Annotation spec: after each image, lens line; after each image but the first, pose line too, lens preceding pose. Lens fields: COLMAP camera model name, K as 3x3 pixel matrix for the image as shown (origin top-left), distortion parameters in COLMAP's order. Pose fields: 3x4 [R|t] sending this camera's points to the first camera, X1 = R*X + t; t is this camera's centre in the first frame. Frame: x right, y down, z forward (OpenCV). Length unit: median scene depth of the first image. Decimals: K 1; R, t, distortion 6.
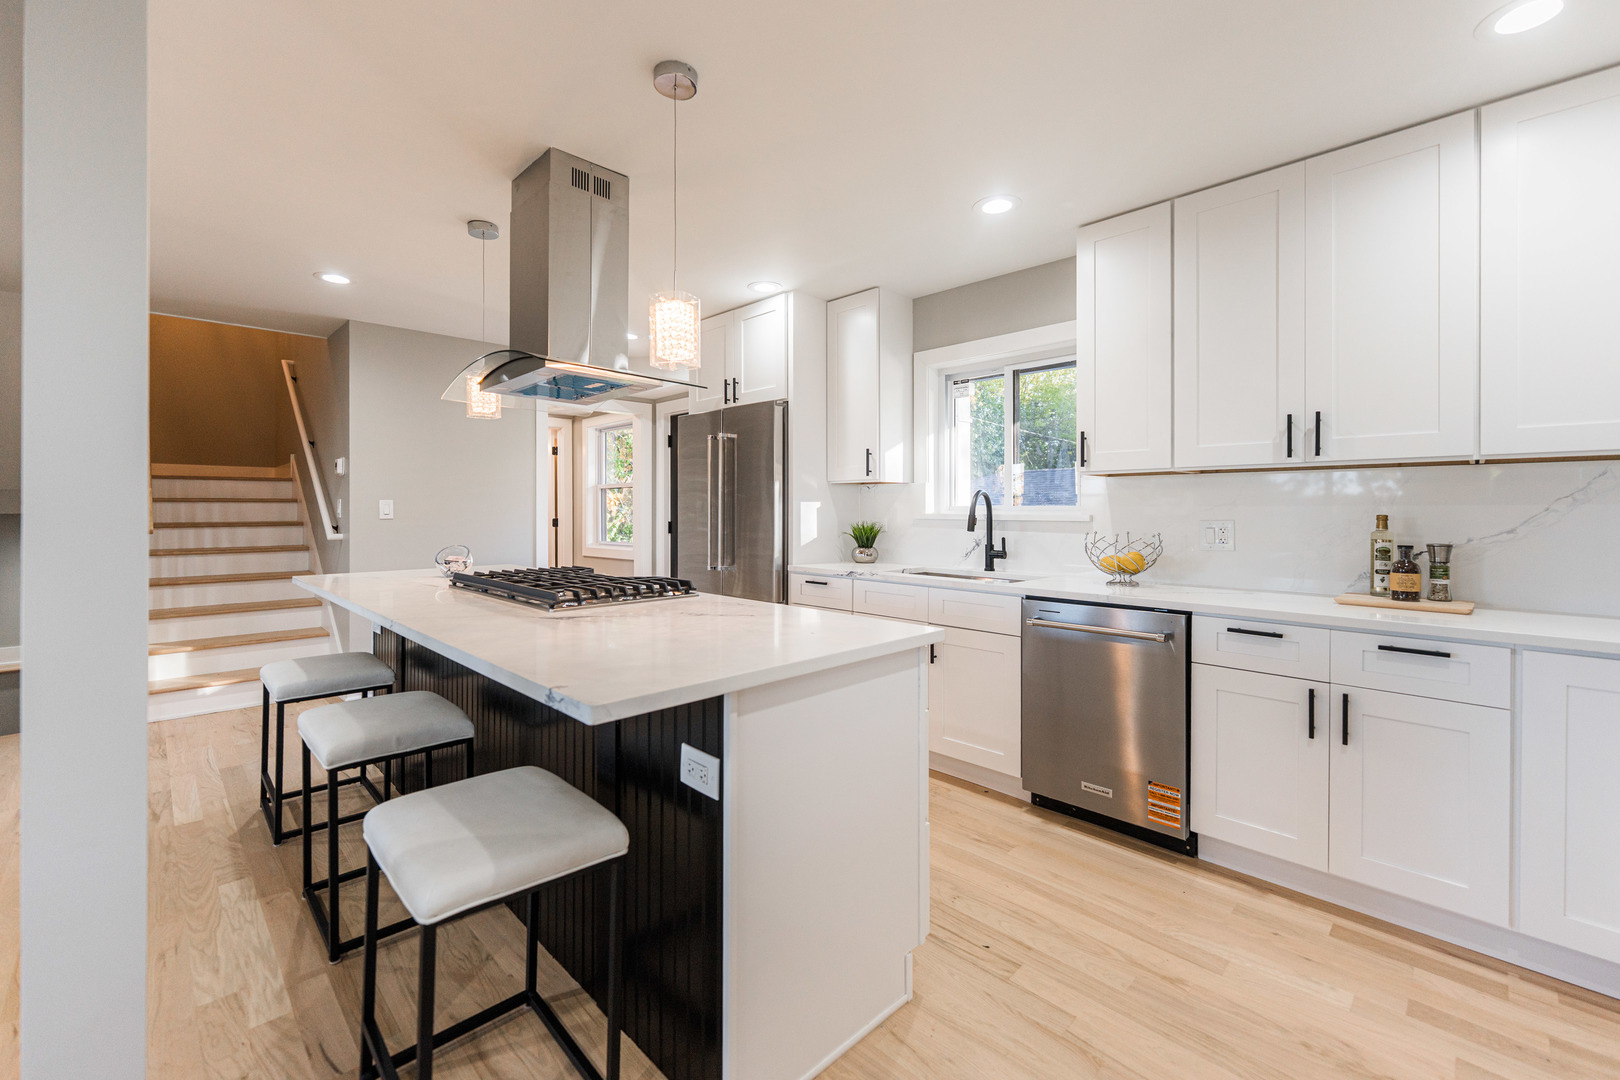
lens RADIAL K [[678.3, 0, 808.9], [0, 678.3, 508.6], [0, 0, 1]] dist [-0.001130, -0.000190]
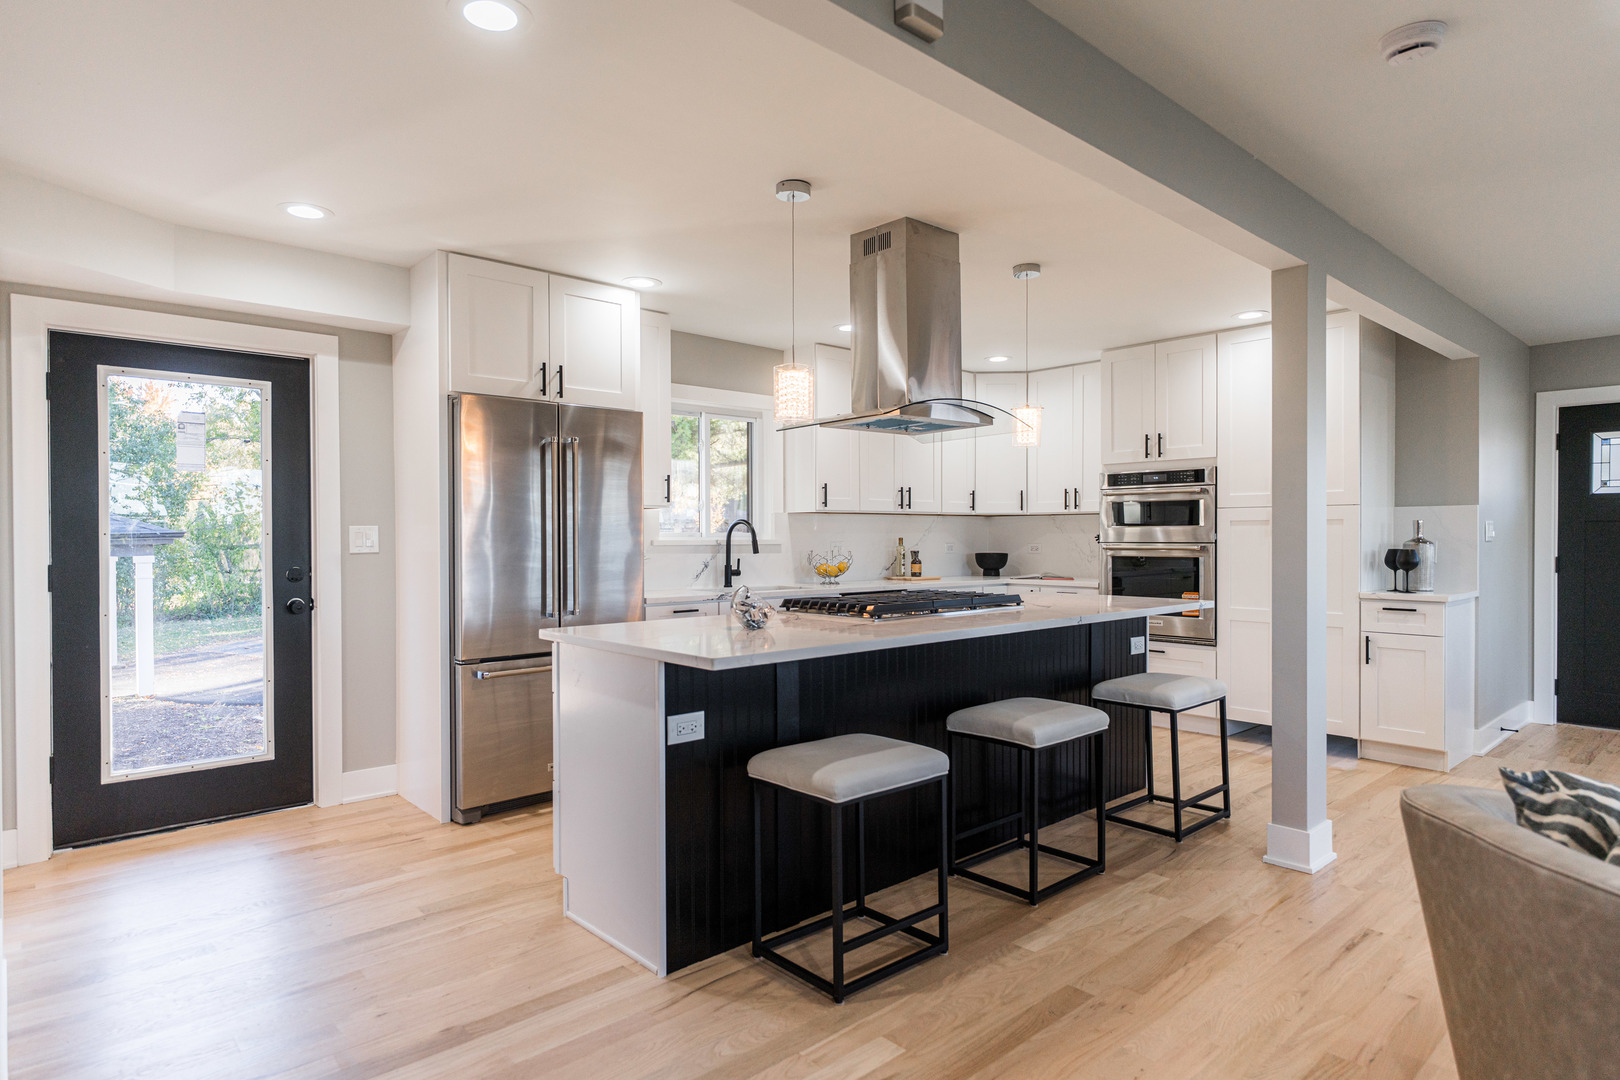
lens RADIAL K [[902.9, 0, 809.7], [0, 902.9, 540.5], [0, 0, 1]] dist [0.000898, 0.000059]
pose [[0.041422, -0.008156, 0.999108, -1.621614], [-0.003094, 0.999961, 0.008291, -0.005066], [-0.999137, -0.003434, 0.041395, 0.971599]]
